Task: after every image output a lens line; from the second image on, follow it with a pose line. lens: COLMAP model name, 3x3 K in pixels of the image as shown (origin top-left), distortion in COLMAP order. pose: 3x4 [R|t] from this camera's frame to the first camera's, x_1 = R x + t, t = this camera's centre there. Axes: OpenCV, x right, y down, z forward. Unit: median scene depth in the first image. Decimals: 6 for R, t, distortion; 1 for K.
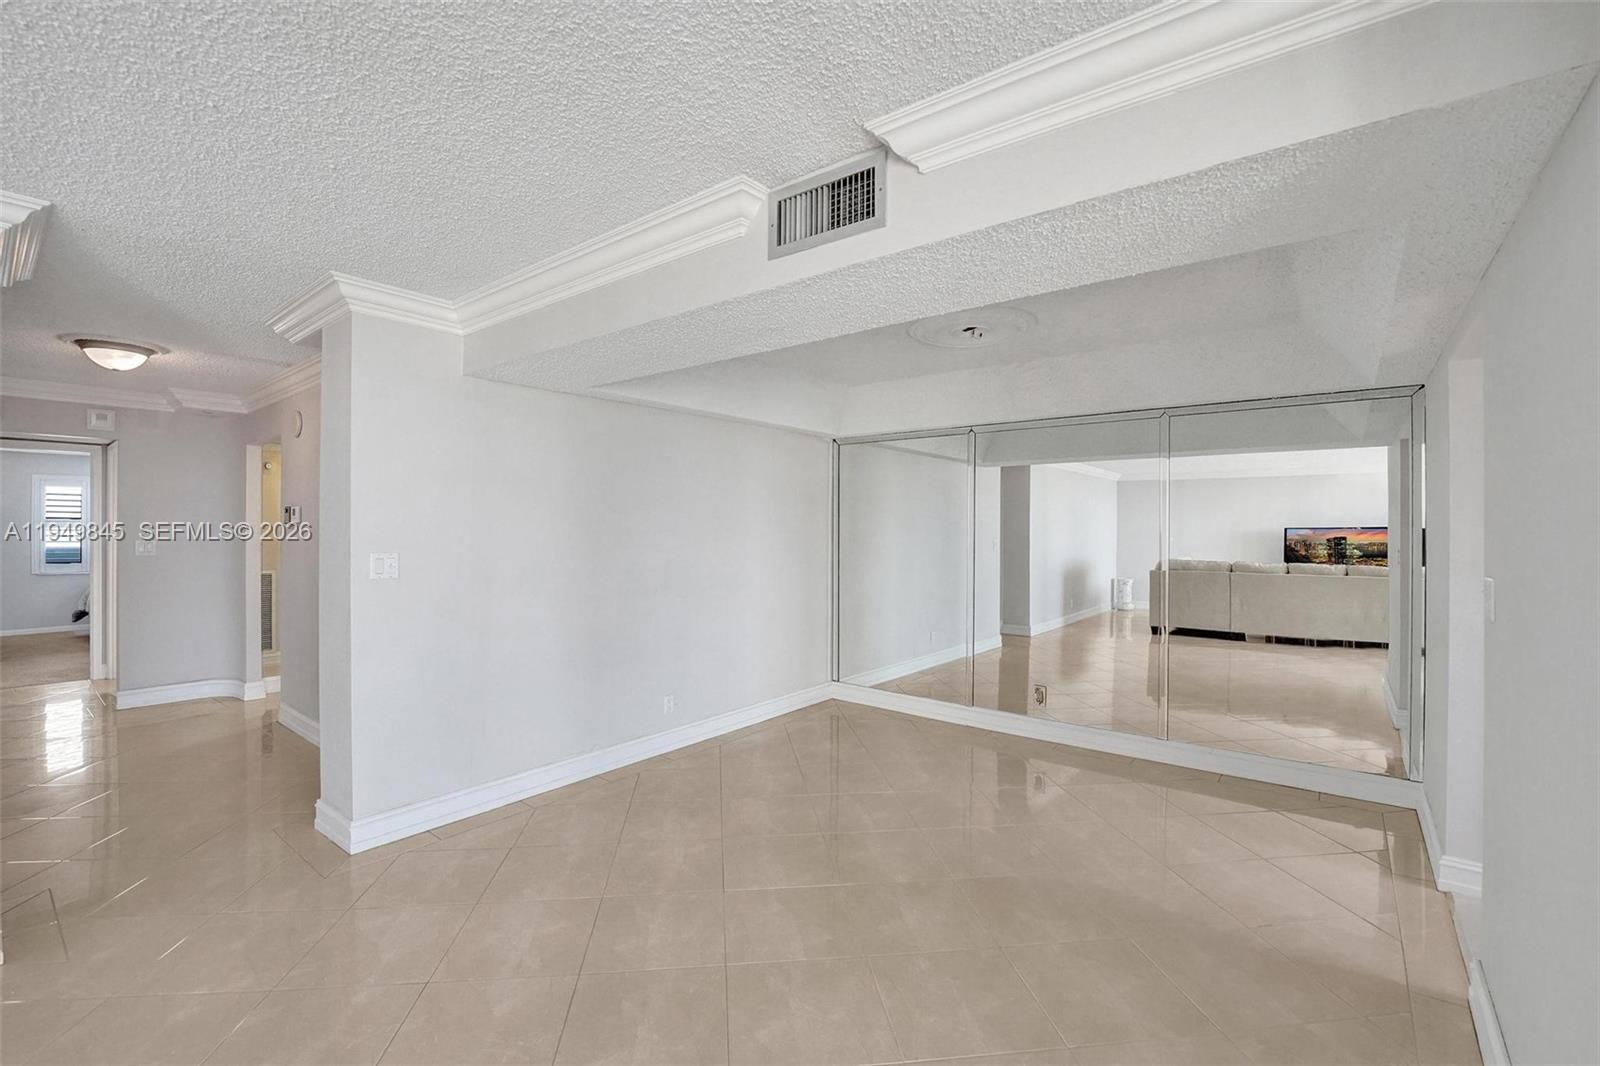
lens RADIAL K [[686.8, 0, 793.0], [0, 686.8, 531.7], [0, 0, 1]] dist [-0.033228, 0.005185]
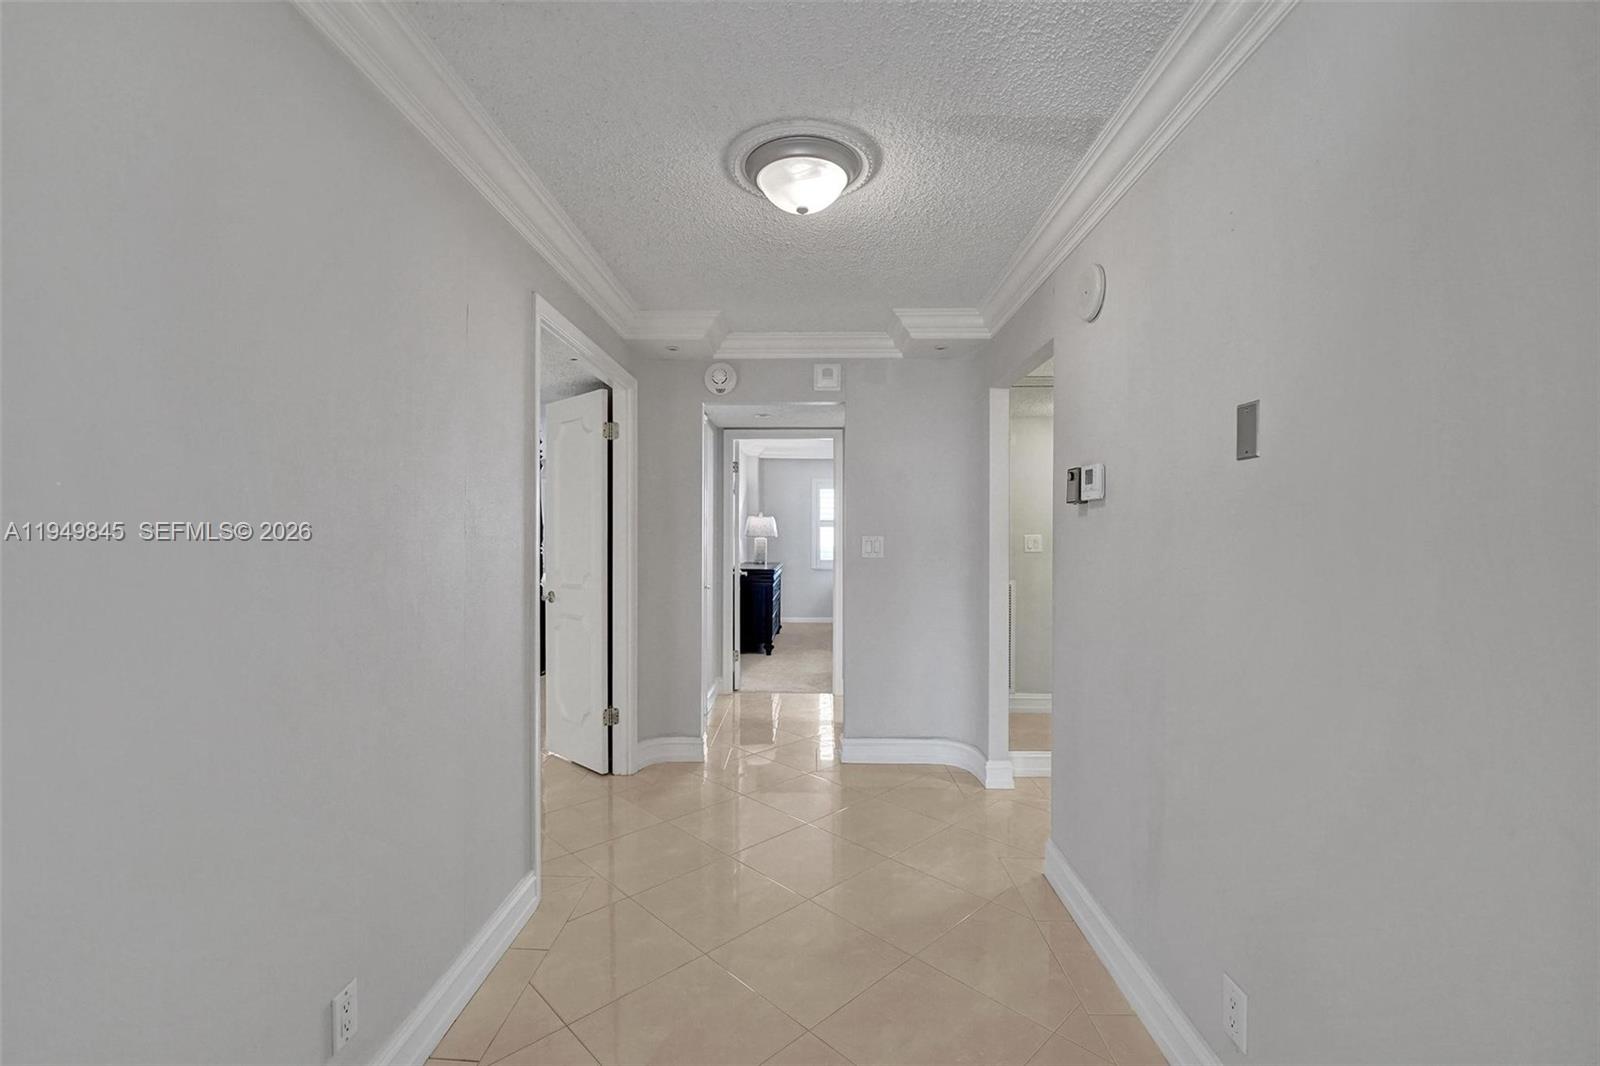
lens RADIAL K [[686.8, 0, 797.6], [0, 686.8, 535.5], [0, 0, 1]] dist [-0.033228, 0.005185]
pose [[0.608381, -0.001951, -0.793643, -0.422943], [0.001840, 0.999998, -0.001048, 0.010553], [0.793643, -0.000823, 0.608383, 0.477263]]
